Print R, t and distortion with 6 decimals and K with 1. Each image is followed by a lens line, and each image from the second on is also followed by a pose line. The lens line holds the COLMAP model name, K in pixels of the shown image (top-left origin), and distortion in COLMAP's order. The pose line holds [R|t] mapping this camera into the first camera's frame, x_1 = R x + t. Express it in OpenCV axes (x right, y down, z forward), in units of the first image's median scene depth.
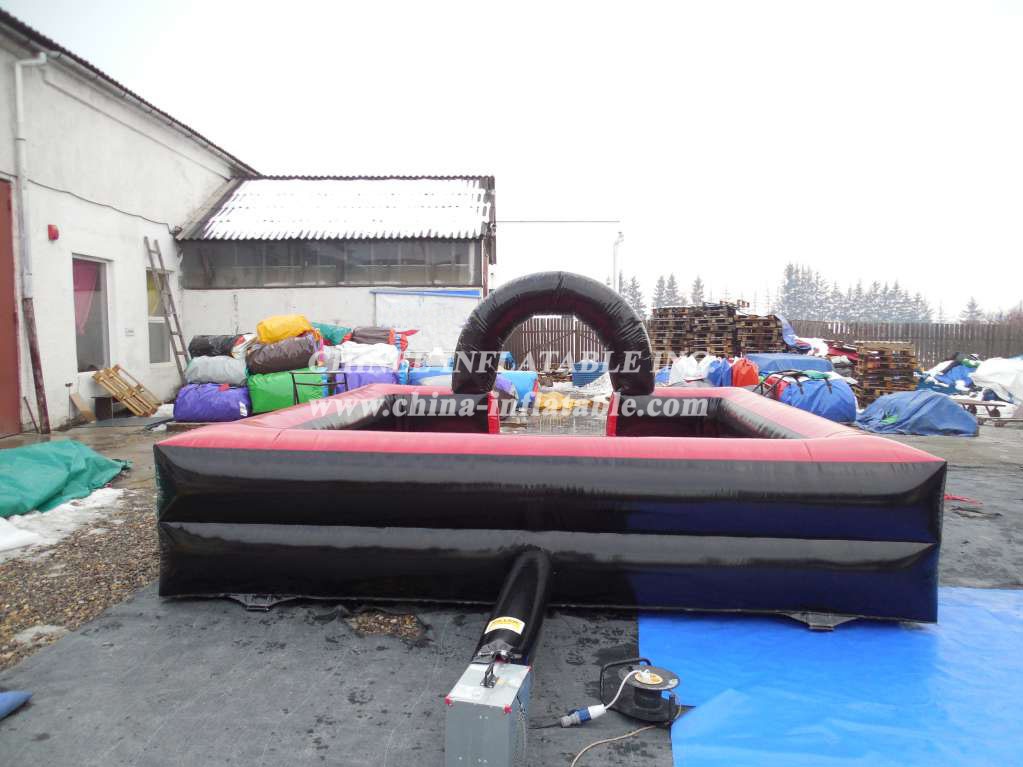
lens RADIAL K [[776.3, 0, 527.2], [0, 776.3, 385.0], [0, 0, 1]] dist [0.000716, 0.033728]
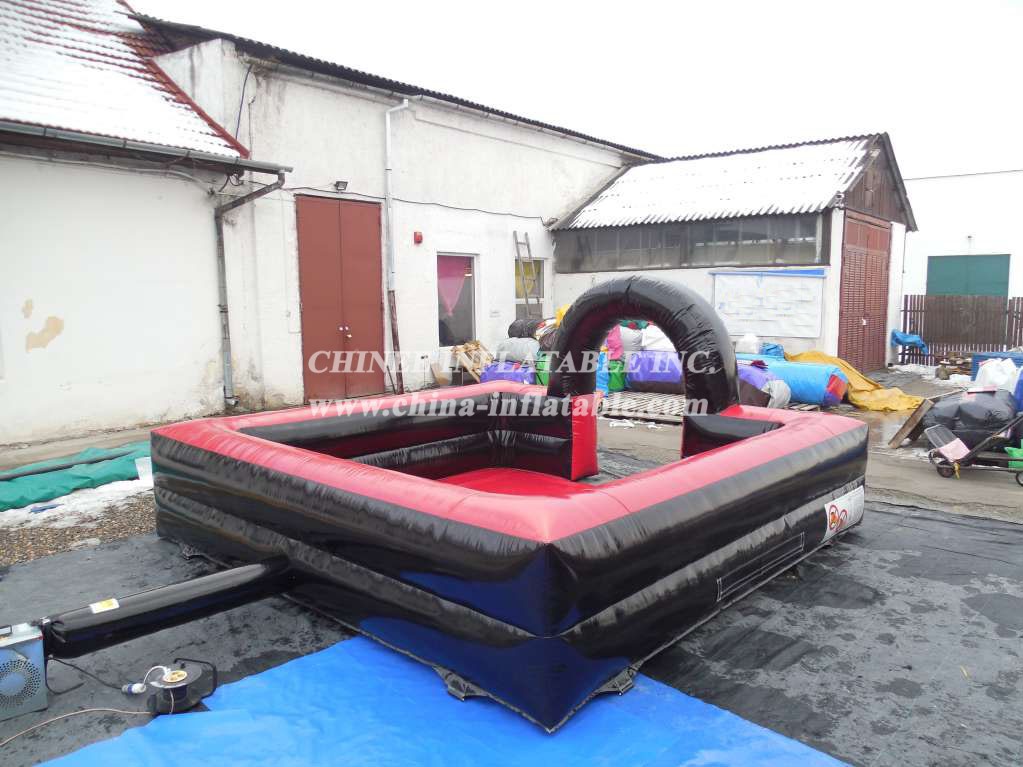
lens RADIAL K [[776.3, 0, 527.2], [0, 776.3, 385.0], [0, 0, 1]] dist [0.000716, 0.033728]
pose [[0.795655, 0.071087, -0.601564, 0.284013], [-0.041484, 0.997153, 0.062964, -0.038458], [0.604328, -0.025142, 0.796339, 0.082327]]
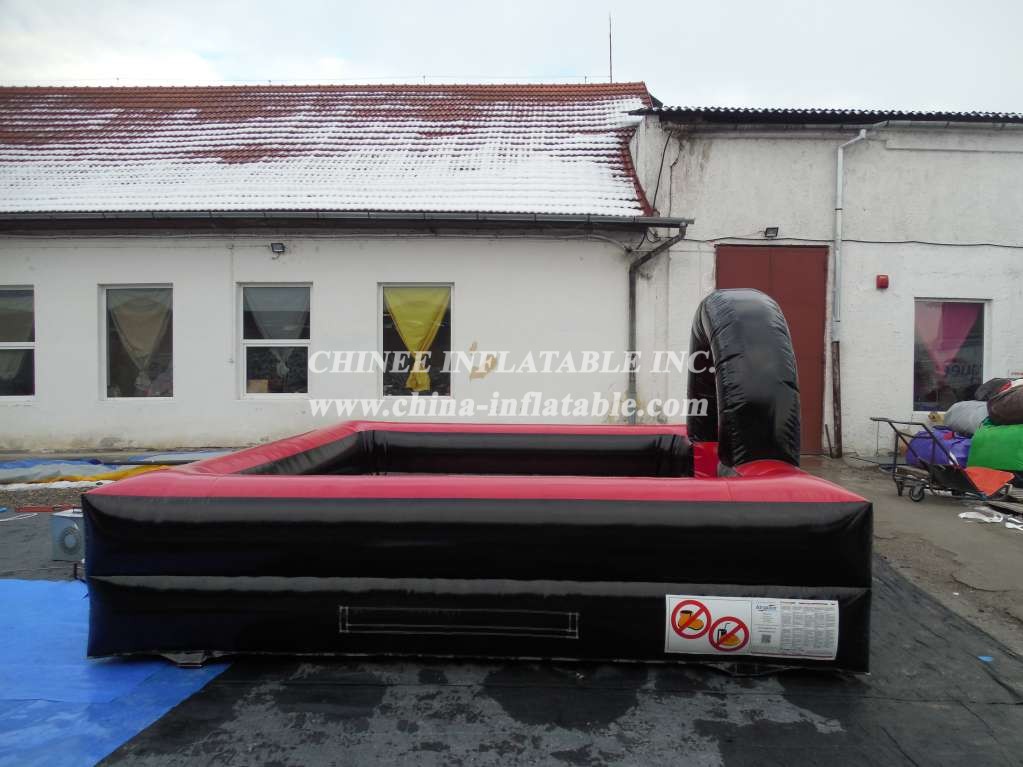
lens RADIAL K [[760.1, 0, 495.7], [0, 760.1, 382.7], [0, 0, 1]] dist [0.002892, 0.001797]
pose [[0.036113, 0.036377, -0.998685, 0.415016], [-0.087763, 0.995592, 0.033091, -0.035841], [0.995487, 0.086453, 0.039146, 0.380194]]
